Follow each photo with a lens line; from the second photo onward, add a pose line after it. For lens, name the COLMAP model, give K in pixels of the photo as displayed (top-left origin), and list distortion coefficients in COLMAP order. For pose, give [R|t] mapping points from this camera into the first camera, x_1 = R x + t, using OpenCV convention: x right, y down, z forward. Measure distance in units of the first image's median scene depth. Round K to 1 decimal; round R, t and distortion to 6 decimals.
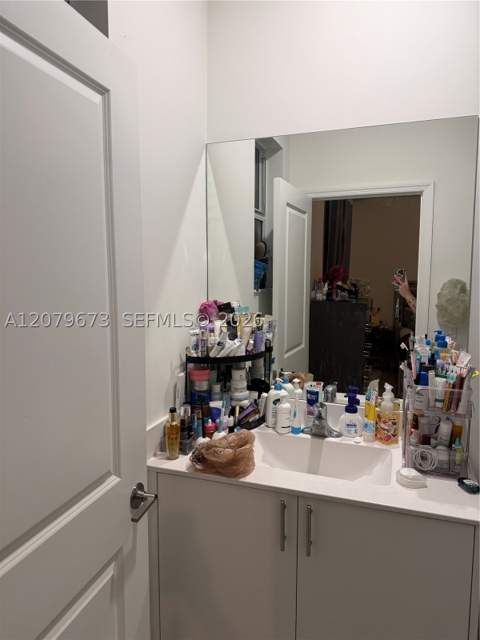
lens RADIAL K [[455.7, 0, 241.4], [0, 455.7, 322.0], [0, 0, 1]] dist [0.049828, -0.064424]
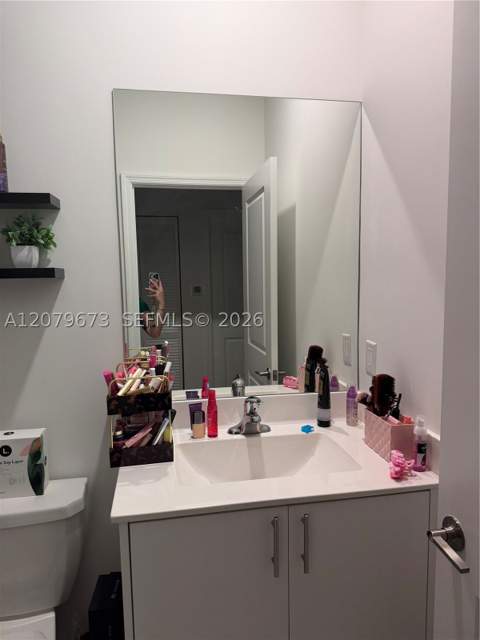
lens RADIAL K [[455.7, 0, 239.8], [0, 455.7, 318.9], [0, 0, 1]] dist [0.049828, -0.064424]
pose [[0.860648, -0.063033, 0.505283, -0.285451], [0.074316, 0.997232, -0.002179, 0.033496], [-0.503748, 0.039426, 0.862951, 0.266551]]
